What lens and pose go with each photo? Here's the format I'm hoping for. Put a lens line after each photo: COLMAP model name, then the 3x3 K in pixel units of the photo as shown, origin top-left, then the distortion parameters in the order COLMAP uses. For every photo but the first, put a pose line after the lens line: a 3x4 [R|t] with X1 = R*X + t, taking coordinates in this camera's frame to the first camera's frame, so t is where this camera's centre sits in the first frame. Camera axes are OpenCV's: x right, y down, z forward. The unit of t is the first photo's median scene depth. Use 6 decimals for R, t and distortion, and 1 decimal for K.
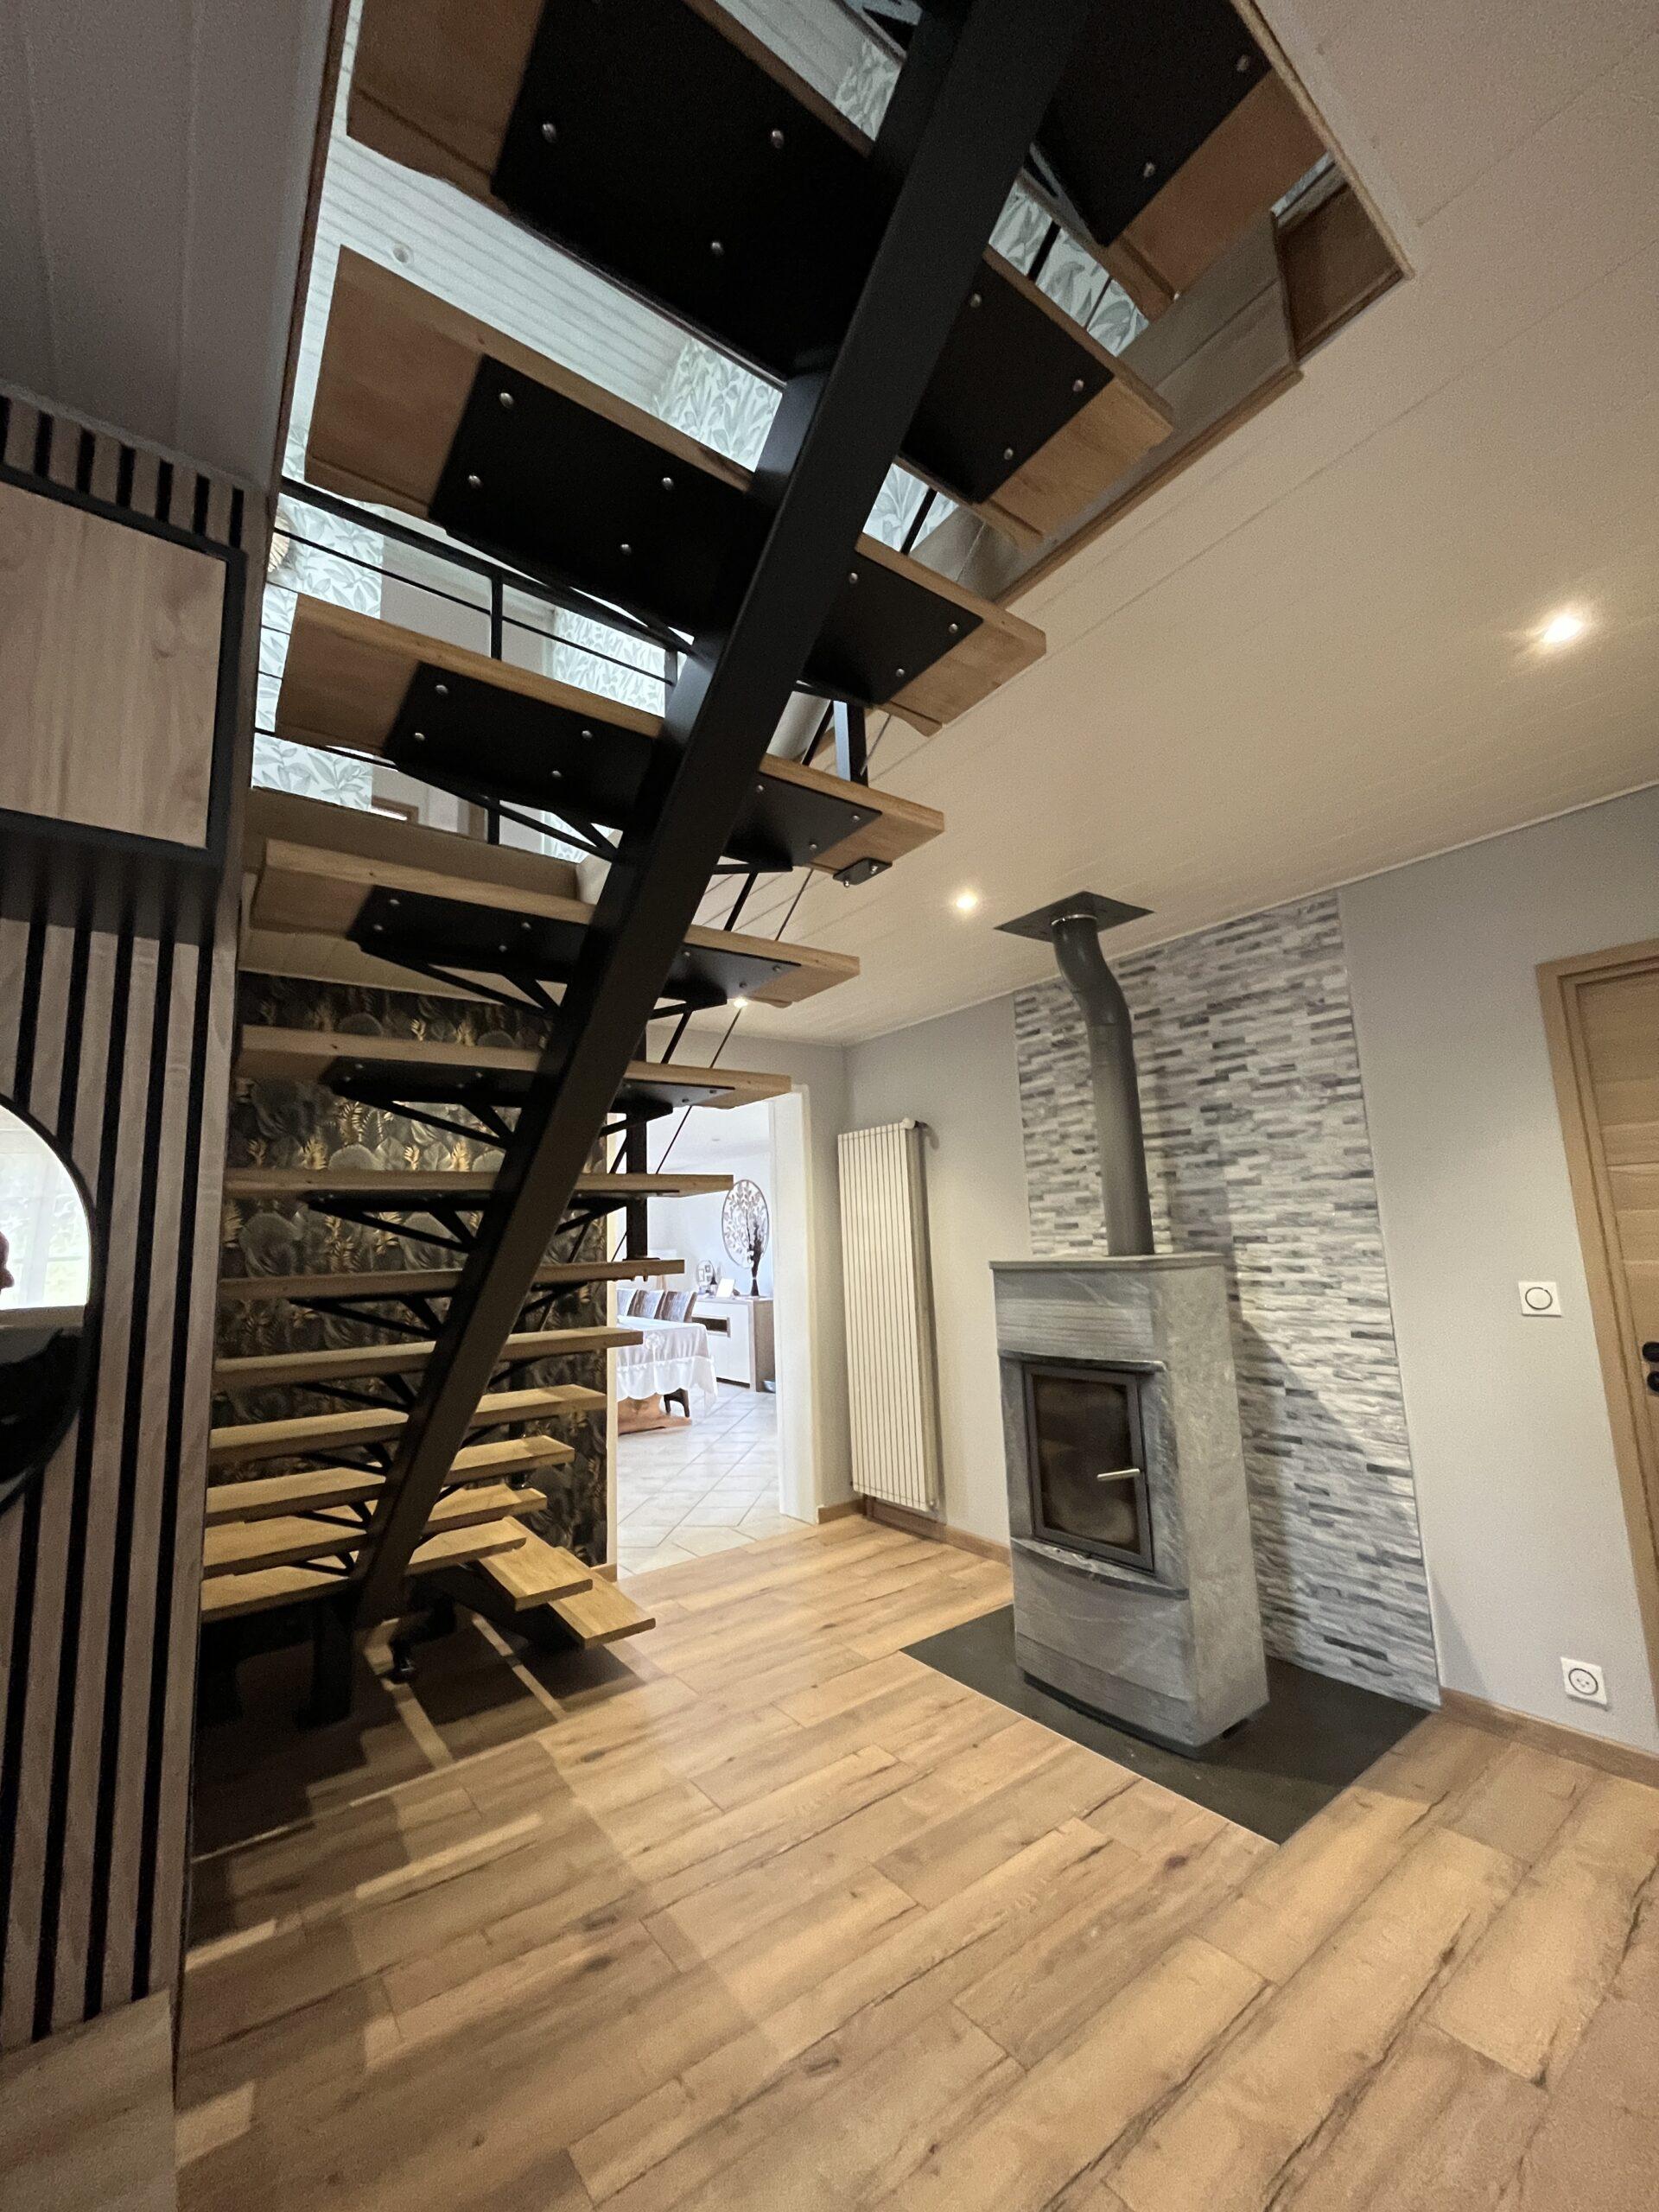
lens RADIAL K [[896.7, 0, 829.4], [0, 896.7, 1106.8], [0, 0, 1]] dist [0.000042, -0.000722]
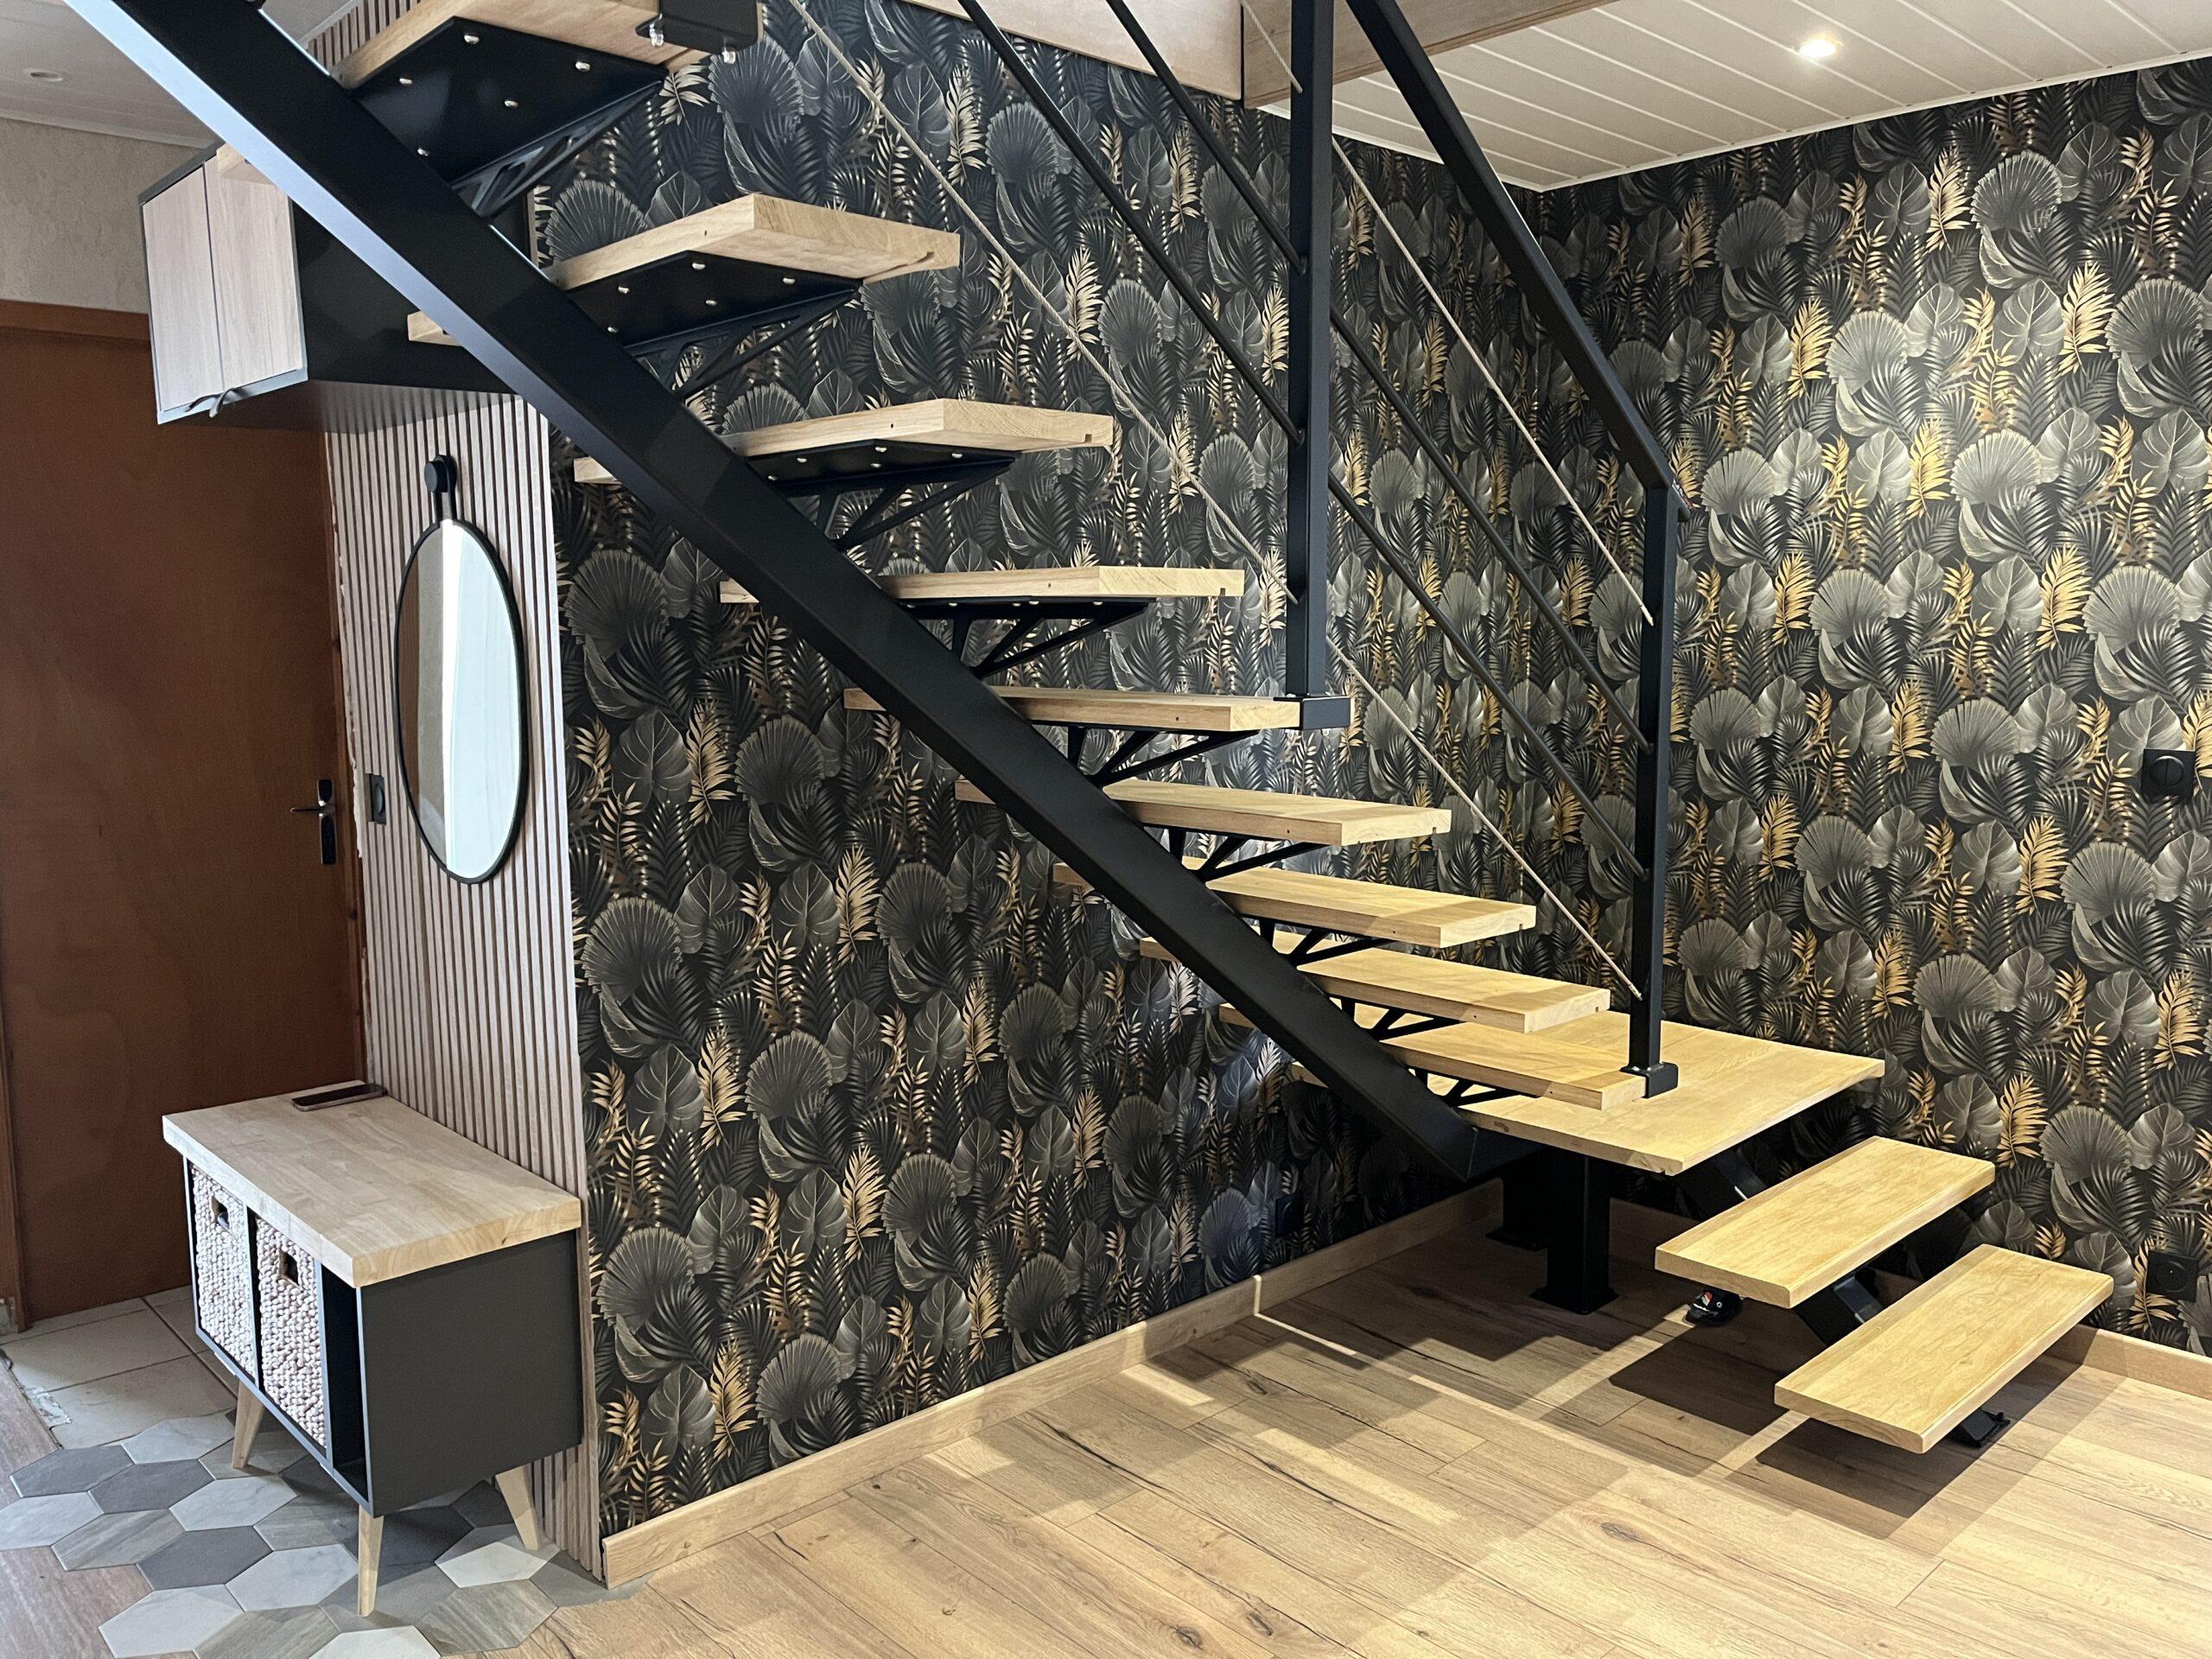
lens RADIAL K [[1660.8, 0, 1110.8], [0, 1660.8, 824.5], [0, 0, 1]] dist [0.019402, 0.000624]
pose [[0.109805, 0.158244, -0.981276, 0.686580], [0.148840, 0.973496, 0.173644, 0.036696], [0.982746, -0.165120, 0.083341, 0.650653]]
